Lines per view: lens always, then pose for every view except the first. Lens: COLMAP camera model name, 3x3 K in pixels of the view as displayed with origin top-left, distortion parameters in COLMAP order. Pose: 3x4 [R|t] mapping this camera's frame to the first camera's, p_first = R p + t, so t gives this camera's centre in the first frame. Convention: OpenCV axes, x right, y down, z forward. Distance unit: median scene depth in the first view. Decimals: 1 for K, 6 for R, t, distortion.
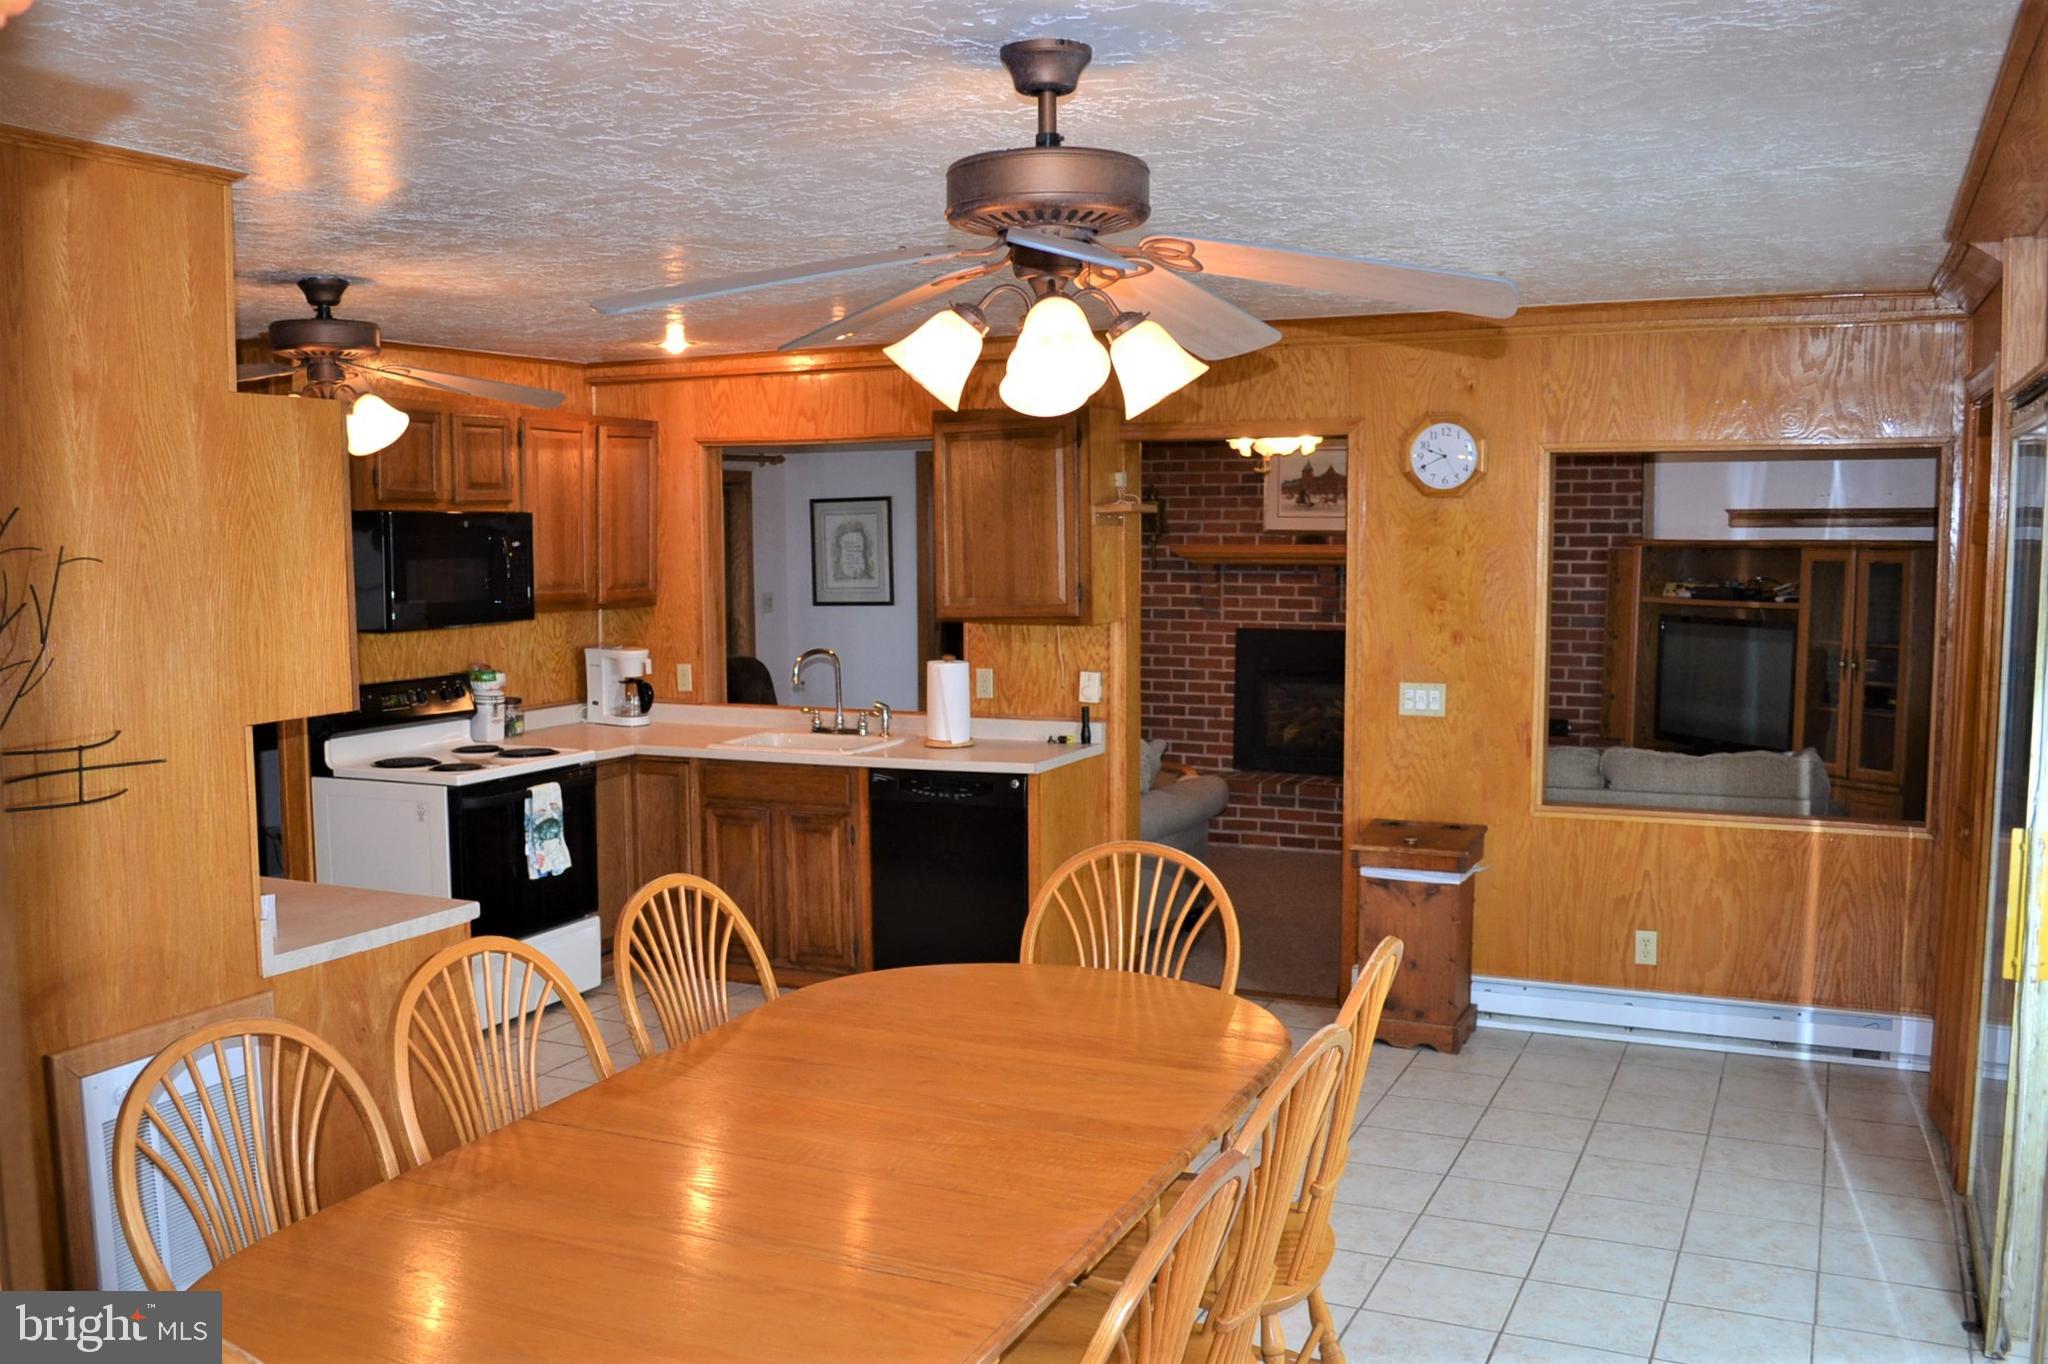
lens RADIAL K [[1829.8, 0, 1023.6], [0, 1829.8, 765.9], [0, 0, 1]] dist [-0.065027, -0.001652]
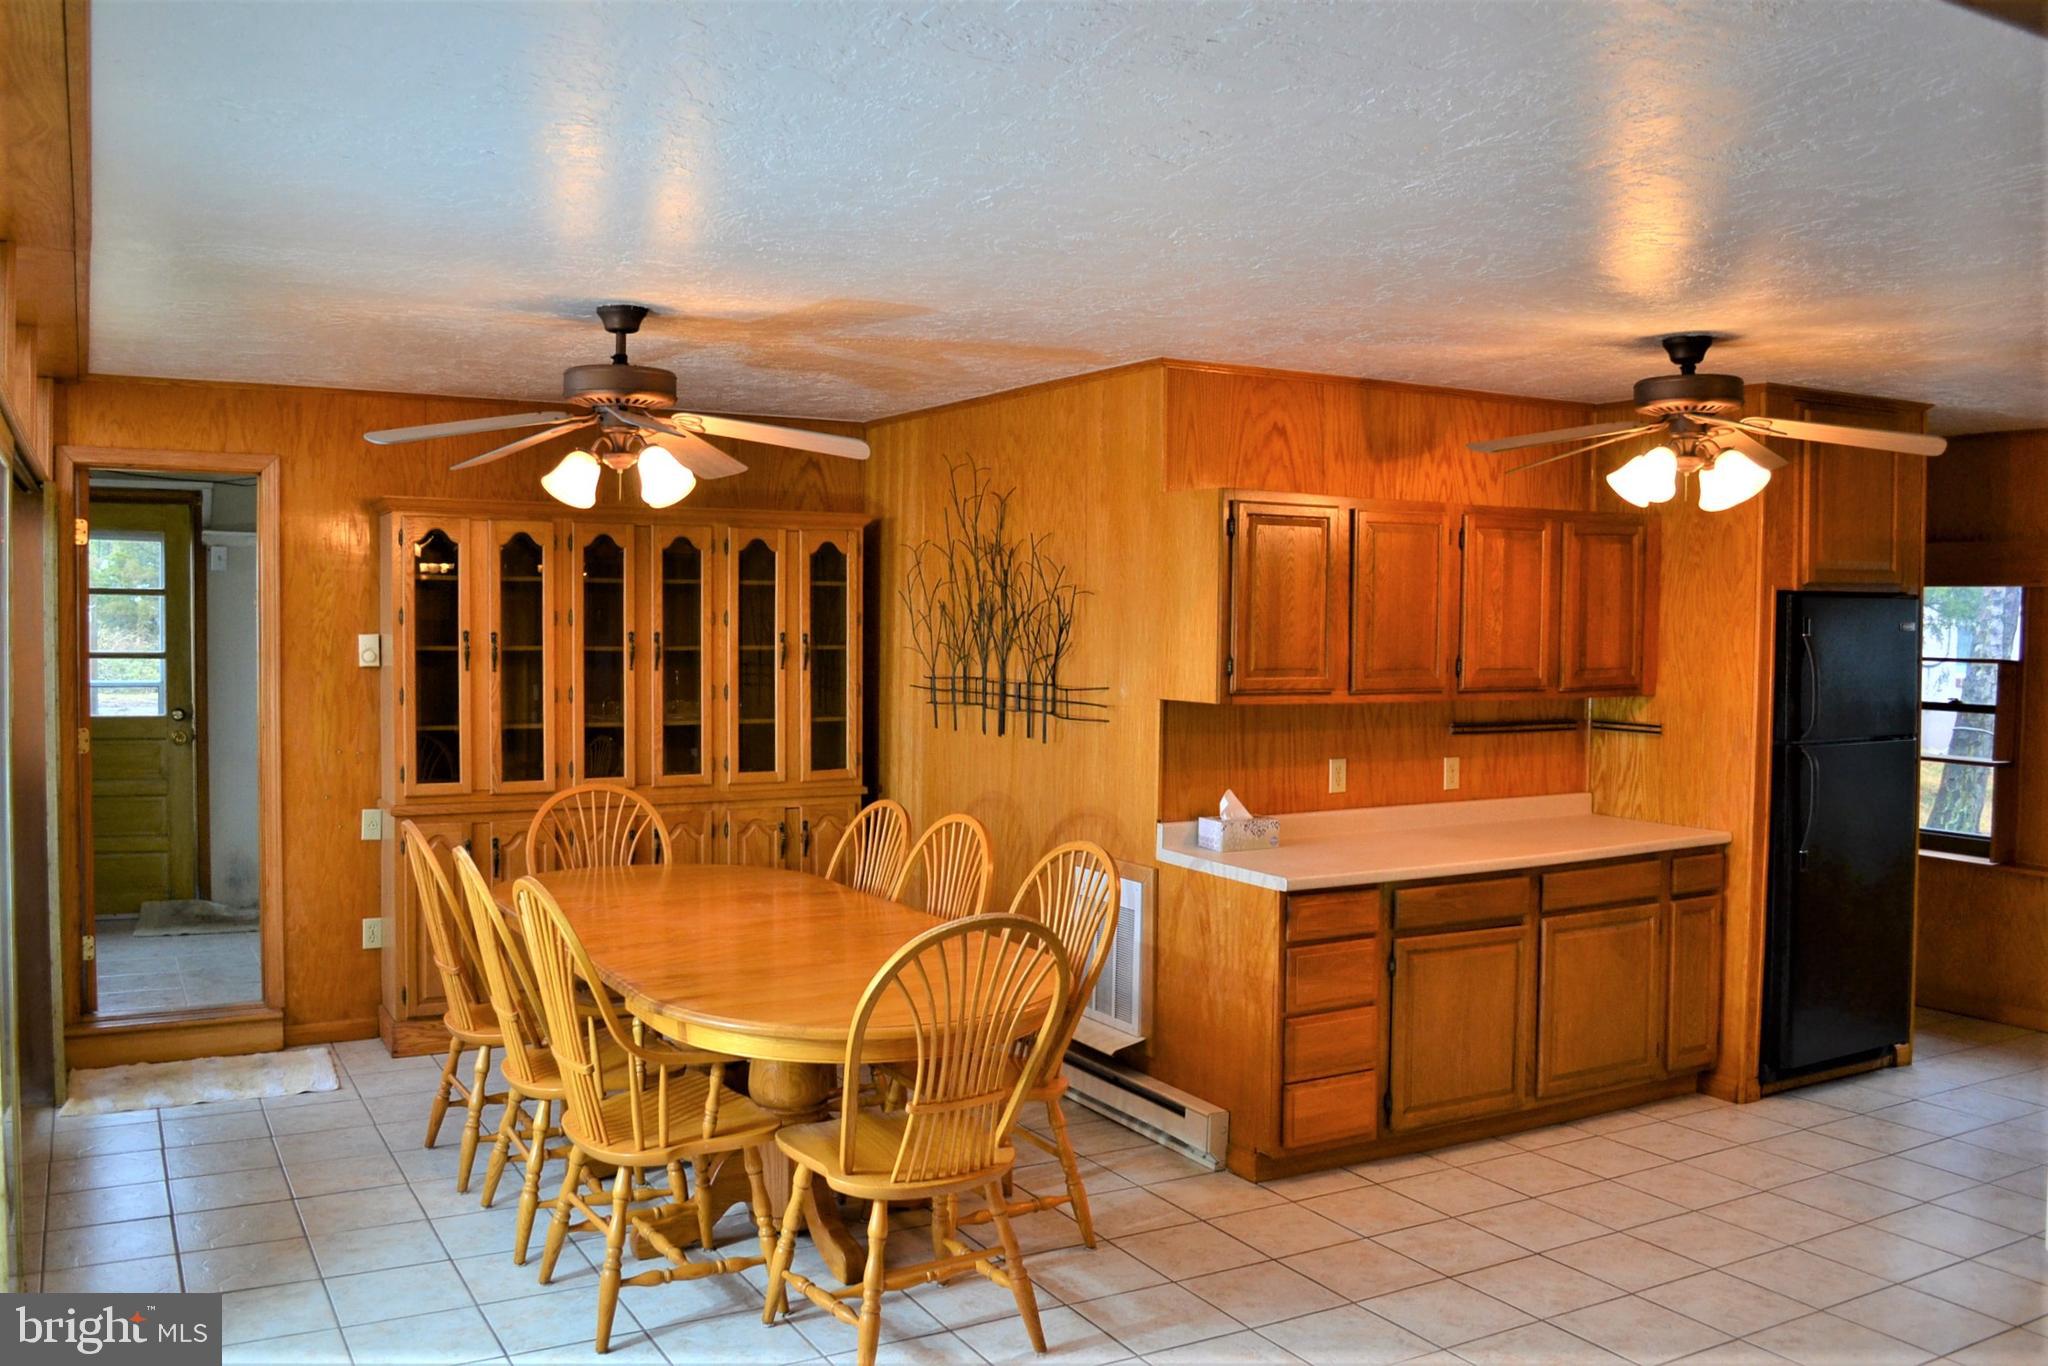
lens RADIAL K [[1728.4, 0, 1024.0], [0, 1728.4, 683.0], [0, 0, 1]] dist [0.001329, -0.000097]
pose [[-0.560967, 0.033707, -0.827152, 0.456475], [-0.119668, 0.985375, 0.121312, -0.105172], [0.819143, 0.167036, -0.548729, 0.883472]]
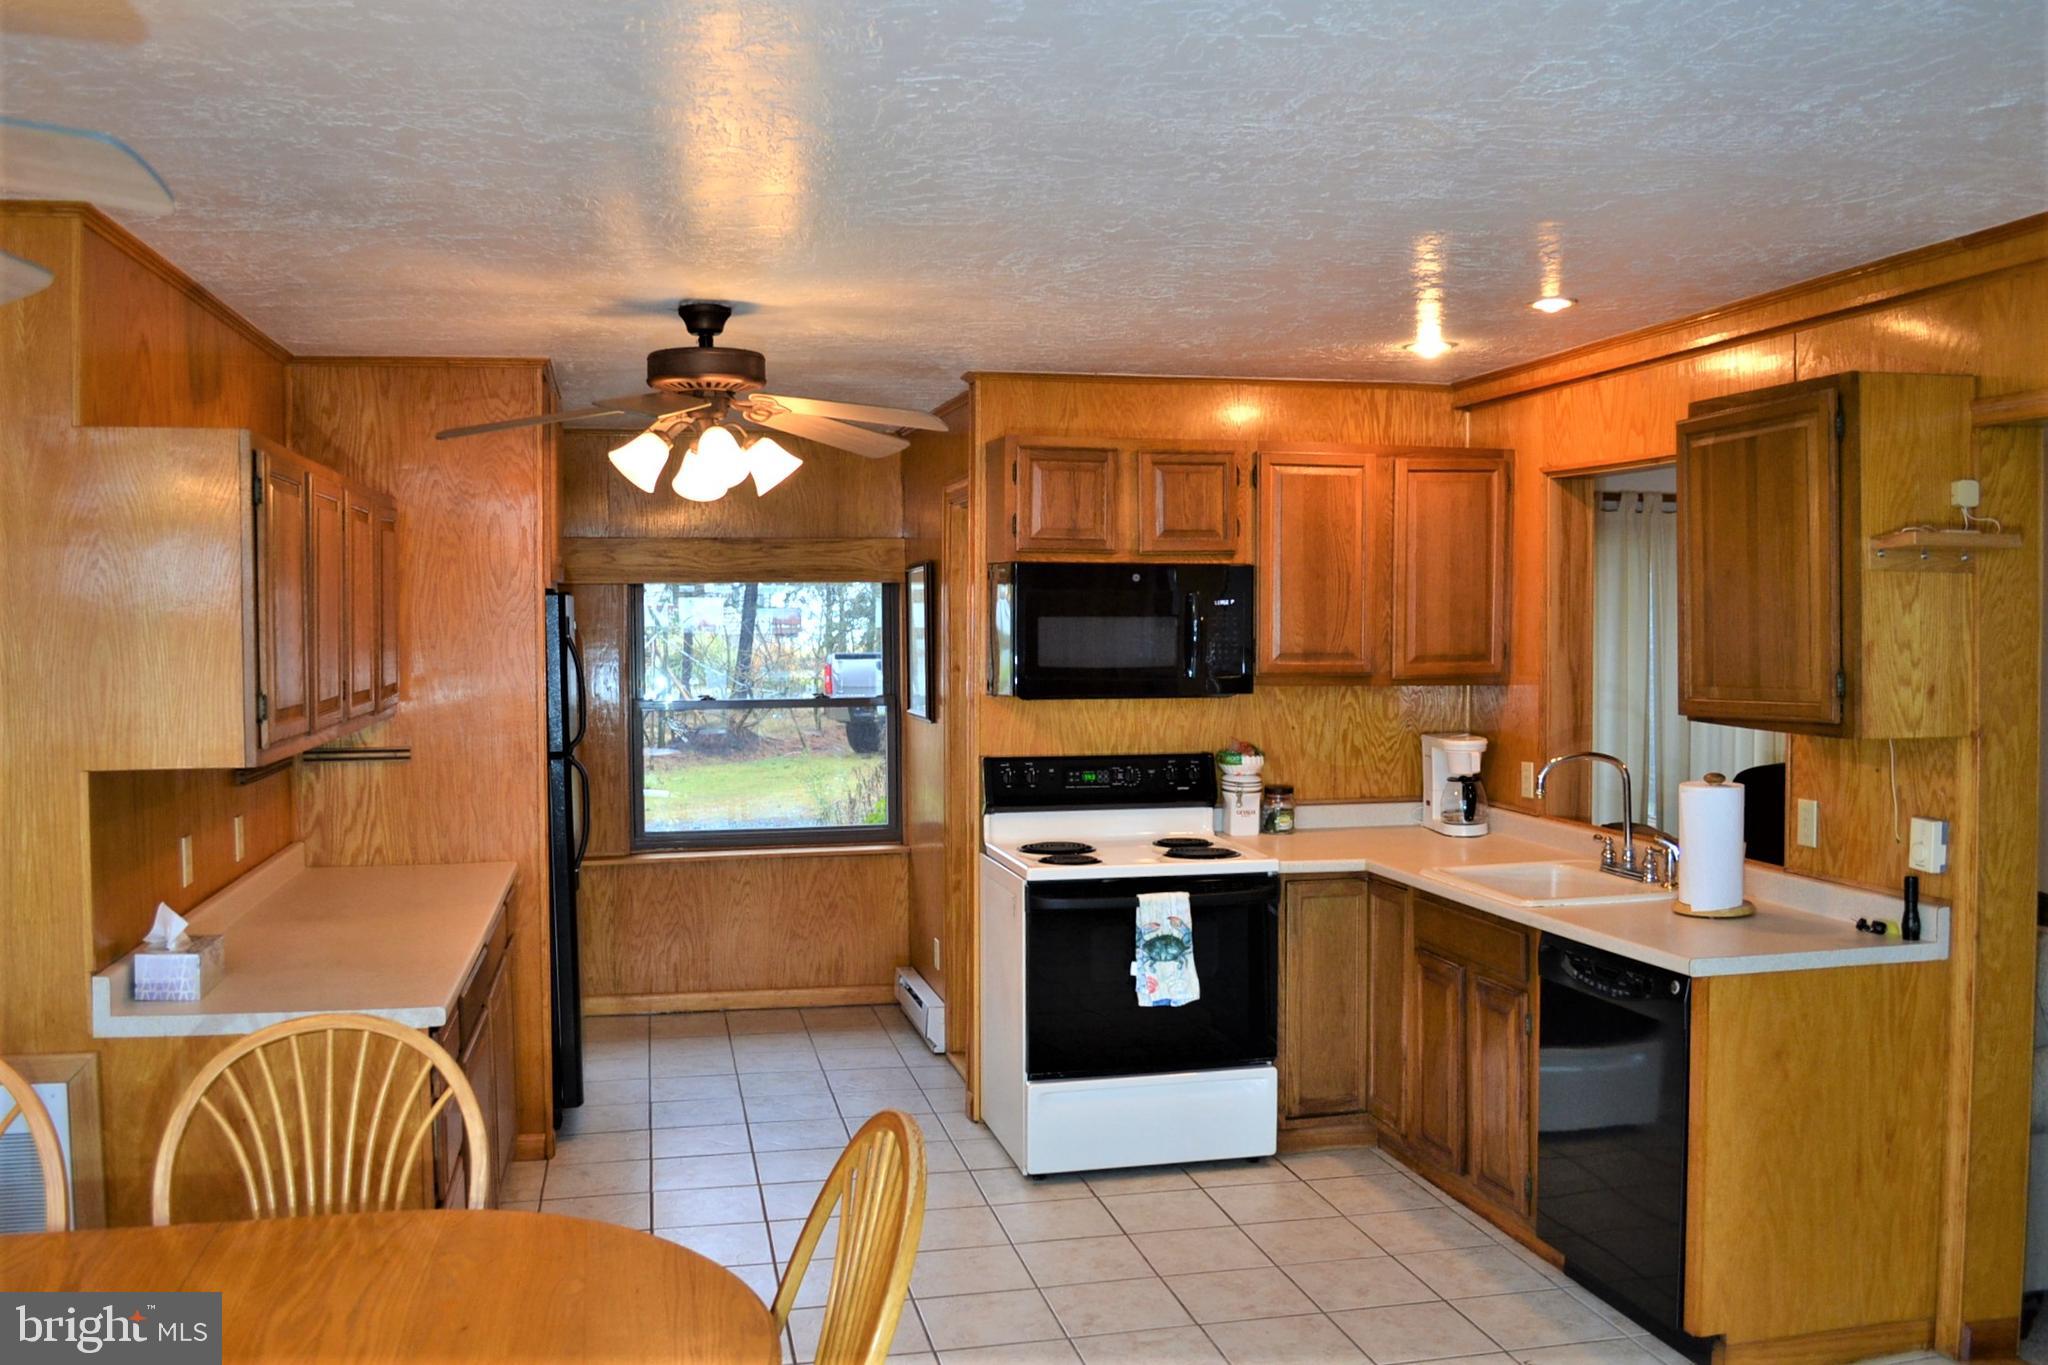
lens RADIAL K [[1804.5, 0, 1024.0], [0, 1804.5, 682.5], [0, 0, 1]] dist [-0.062612, 0.001679]
pose [[0.605008, 0.033203, -0.795526, 0.316431], [-0.103623, 0.993916, -0.037323, -0.043823], [0.789447, 0.105015, 0.604768, 0.419376]]
